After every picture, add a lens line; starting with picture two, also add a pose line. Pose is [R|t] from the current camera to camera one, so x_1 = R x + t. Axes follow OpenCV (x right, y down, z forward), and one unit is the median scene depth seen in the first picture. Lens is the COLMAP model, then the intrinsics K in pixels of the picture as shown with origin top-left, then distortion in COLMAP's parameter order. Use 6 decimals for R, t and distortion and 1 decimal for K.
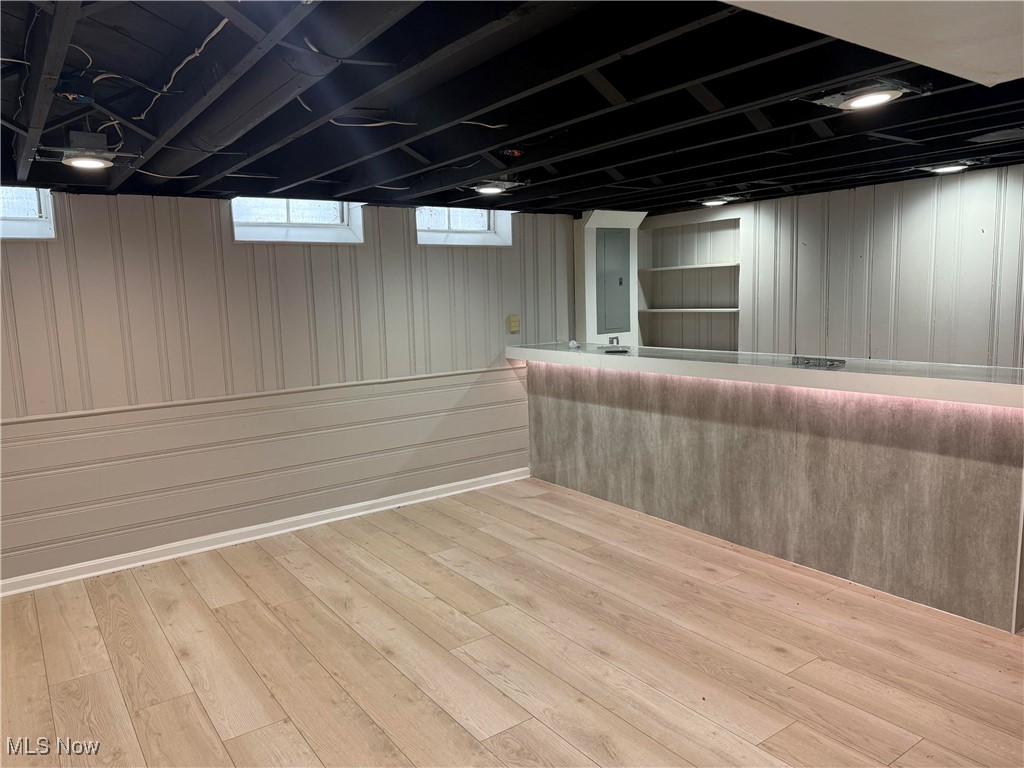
lens RADIAL K [[714.3, 0, 510.5], [0, 714.3, 383.8], [0, 0, 1]] dist [0.088336, -0.111451]
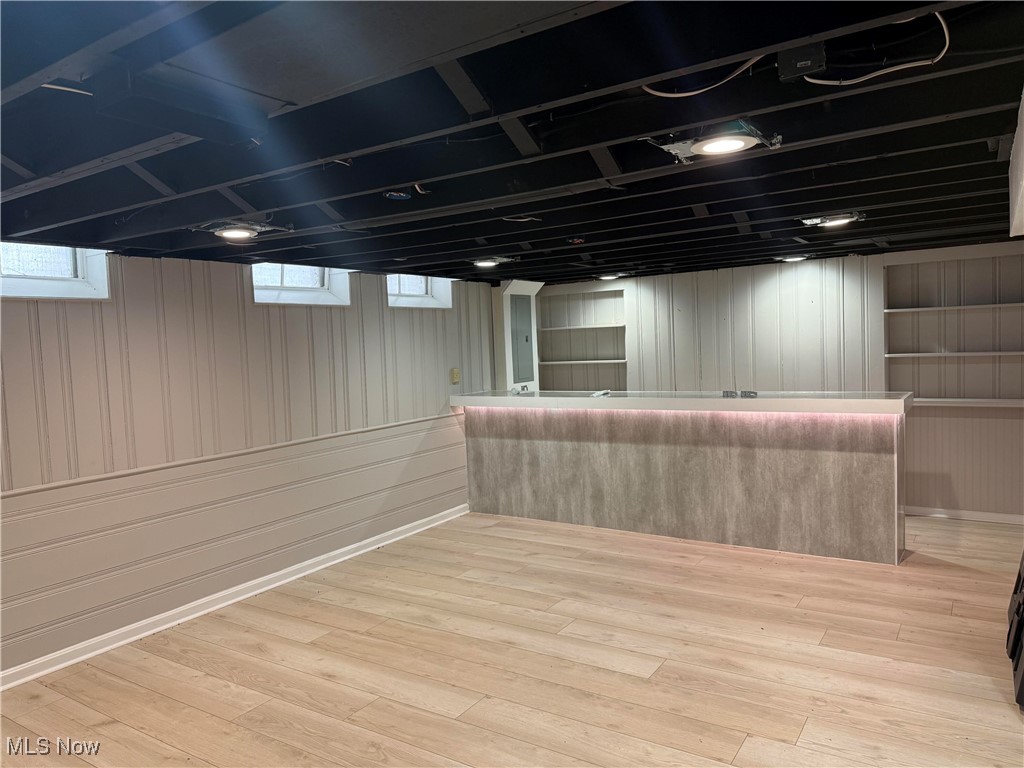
lens RADIAL K [[713.0, 0, 508.8], [0, 713.0, 376.8], [0, 0, 1]] dist [0.125982, -0.193936]
pose [[0.933335, -0.025178, 0.358123, -0.422235], [0.058449, 0.994885, -0.082384, 0.021465], [-0.354217, 0.097824, 0.930033, -0.115038]]
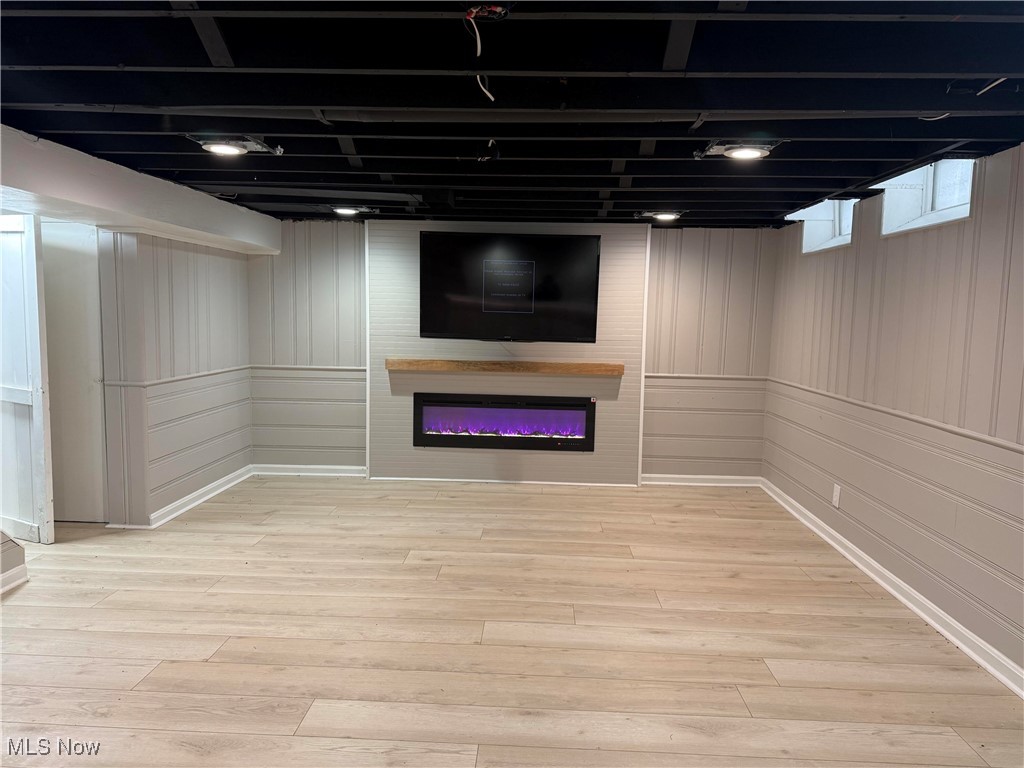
lens RADIAL K [[714.3, 0, 510.5], [0, 714.3, 383.8], [0, 0, 1]] dist [0.088336, -0.111451]
pose [[-0.610022, 0.100384, -0.786000, 0.325717], [-0.104579, 0.973066, 0.205440, -0.115604], [0.785453, 0.207522, -0.583094, 0.993840]]
